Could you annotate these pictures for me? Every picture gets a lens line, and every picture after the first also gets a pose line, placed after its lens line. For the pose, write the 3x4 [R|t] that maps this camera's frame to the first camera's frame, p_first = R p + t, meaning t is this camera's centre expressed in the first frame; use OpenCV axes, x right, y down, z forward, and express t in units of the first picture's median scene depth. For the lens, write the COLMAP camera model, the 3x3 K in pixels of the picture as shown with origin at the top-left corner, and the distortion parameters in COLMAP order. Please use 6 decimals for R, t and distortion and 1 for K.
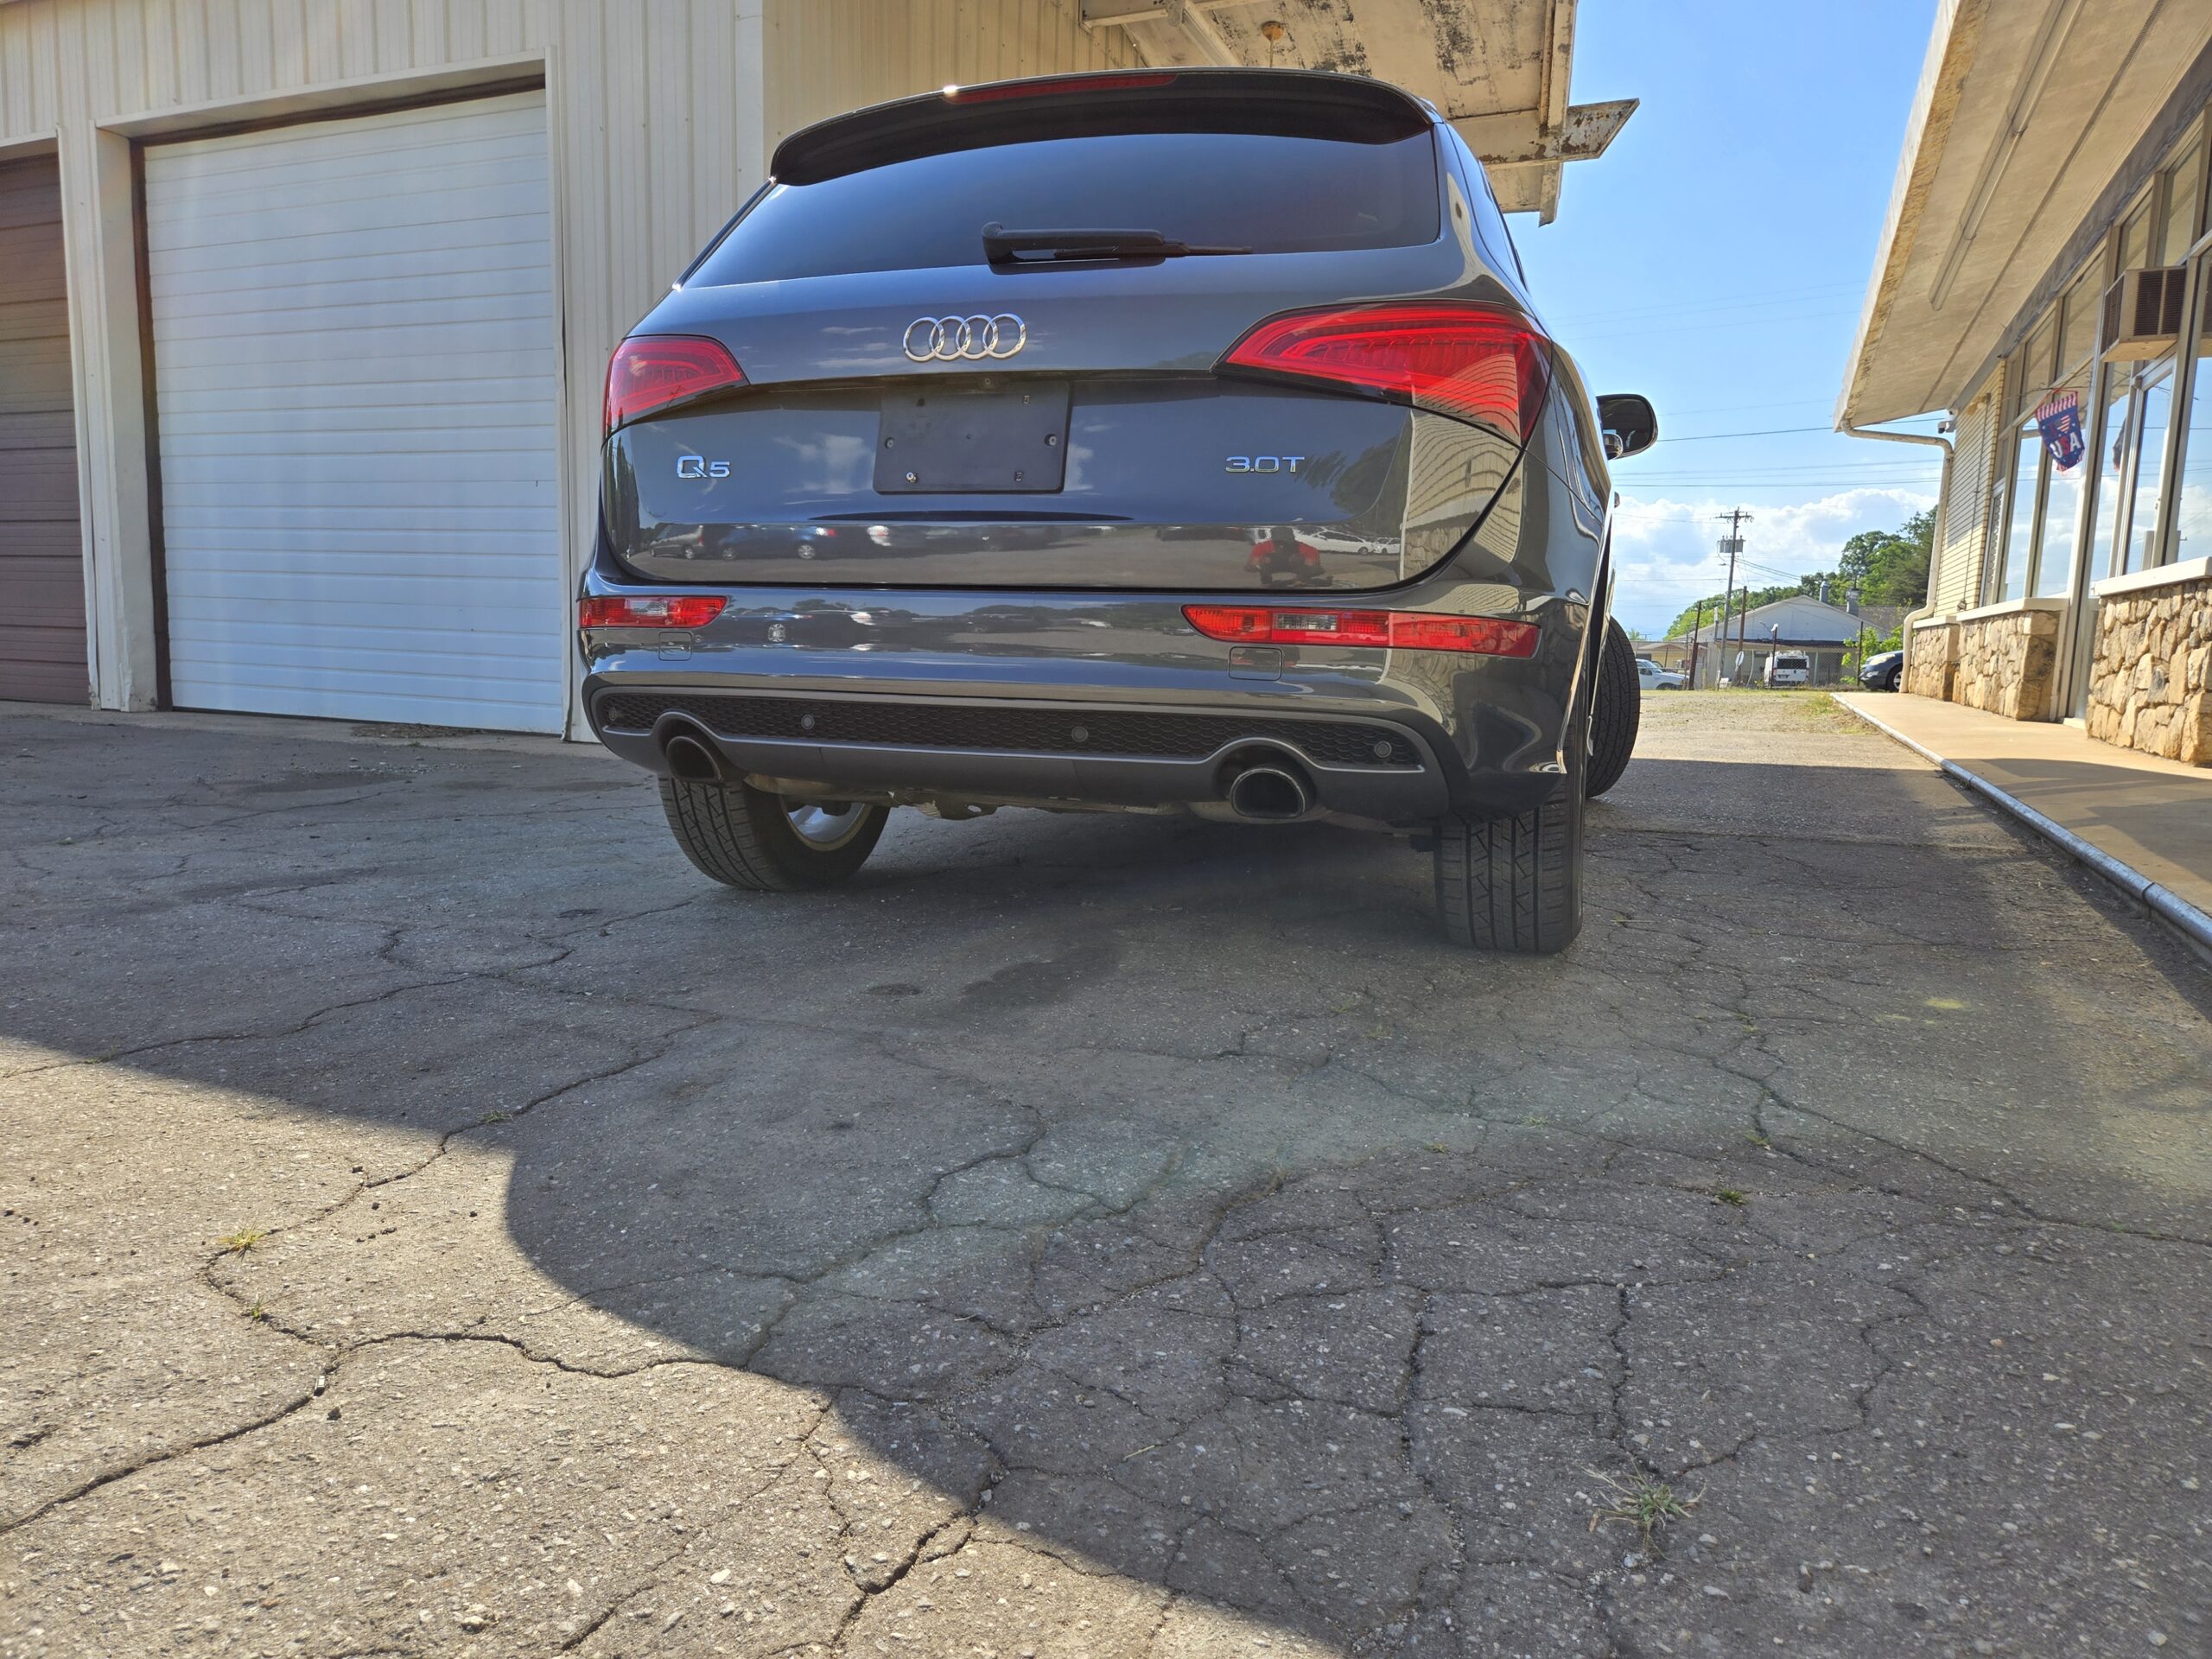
lens RADIAL K [[1500.8, 0, 1089.4], [0, 1500.8, 848.0], [0, 0, 1]] dist [0.074605, -0.059038]
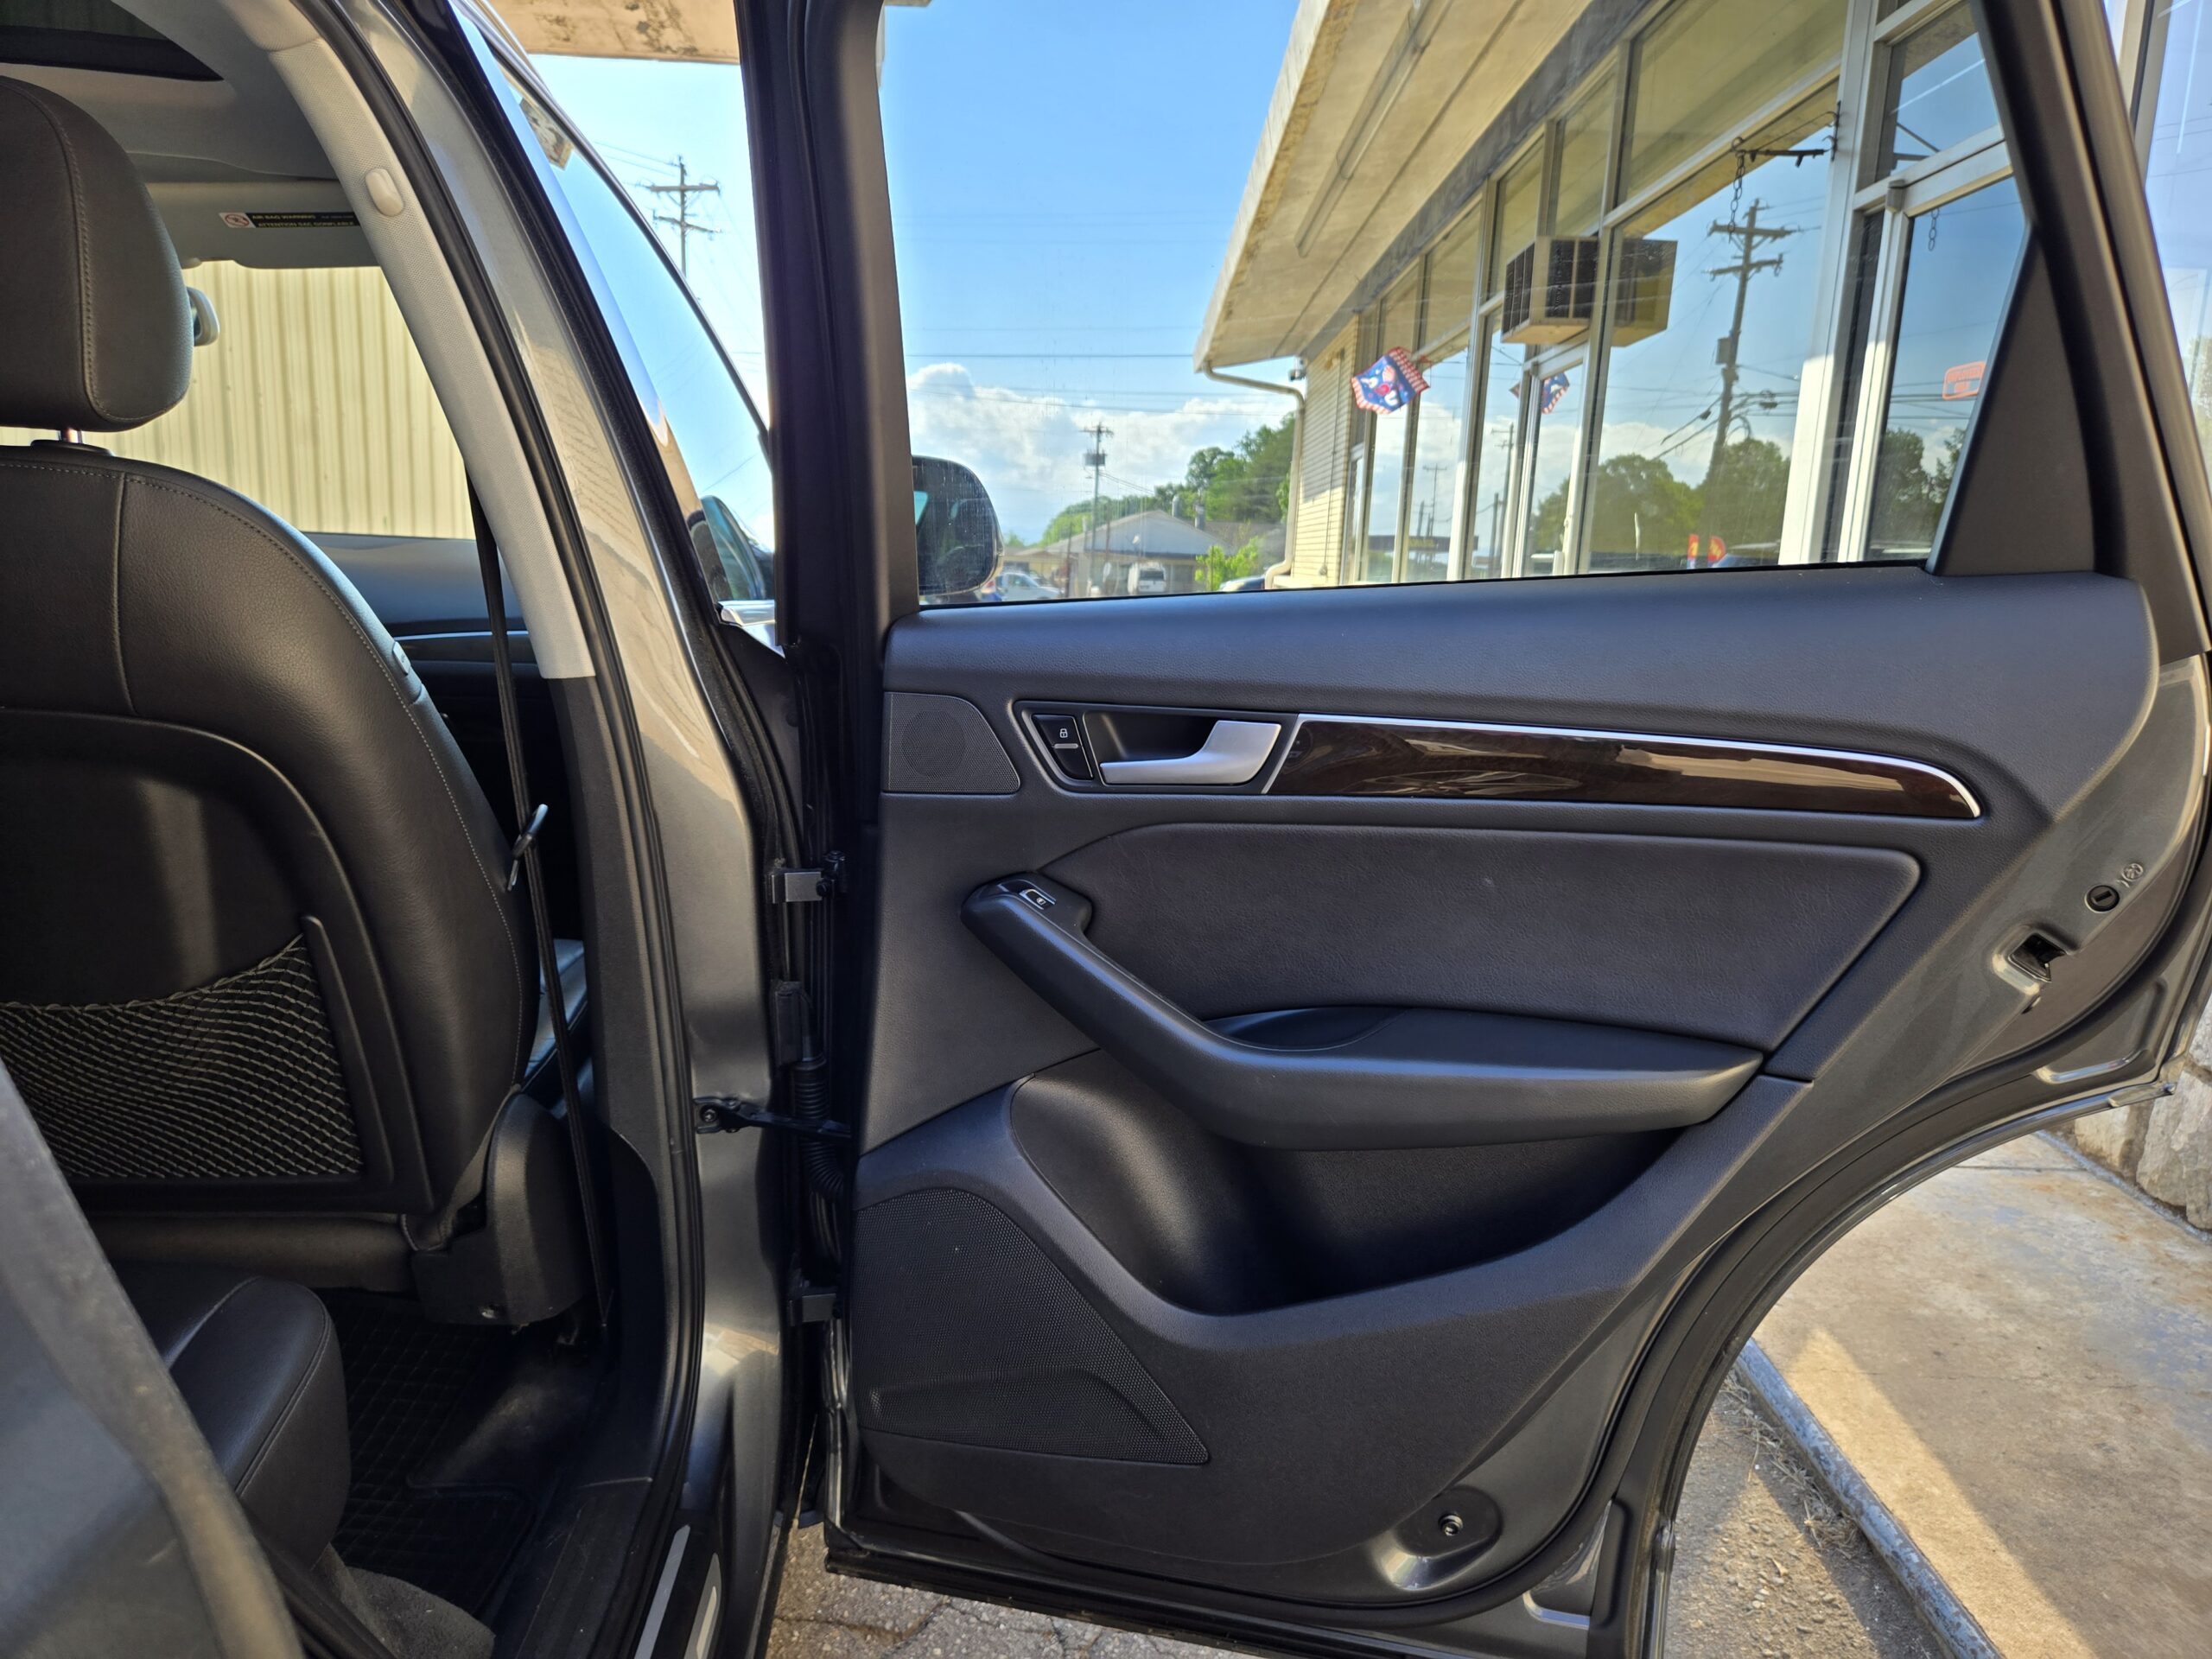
lens RADIAL K [[1499.7, 0, 1097.6], [0, 1499.7, 843.9], [0, 0, 1]] dist [0.074619, -0.067282]
pose [[0.922134, -0.063305, 0.381655, 0.075209], [0.037125, 0.996448, 0.075583, -0.075168], [-0.385084, -0.055529, 0.921209, 0.197007]]
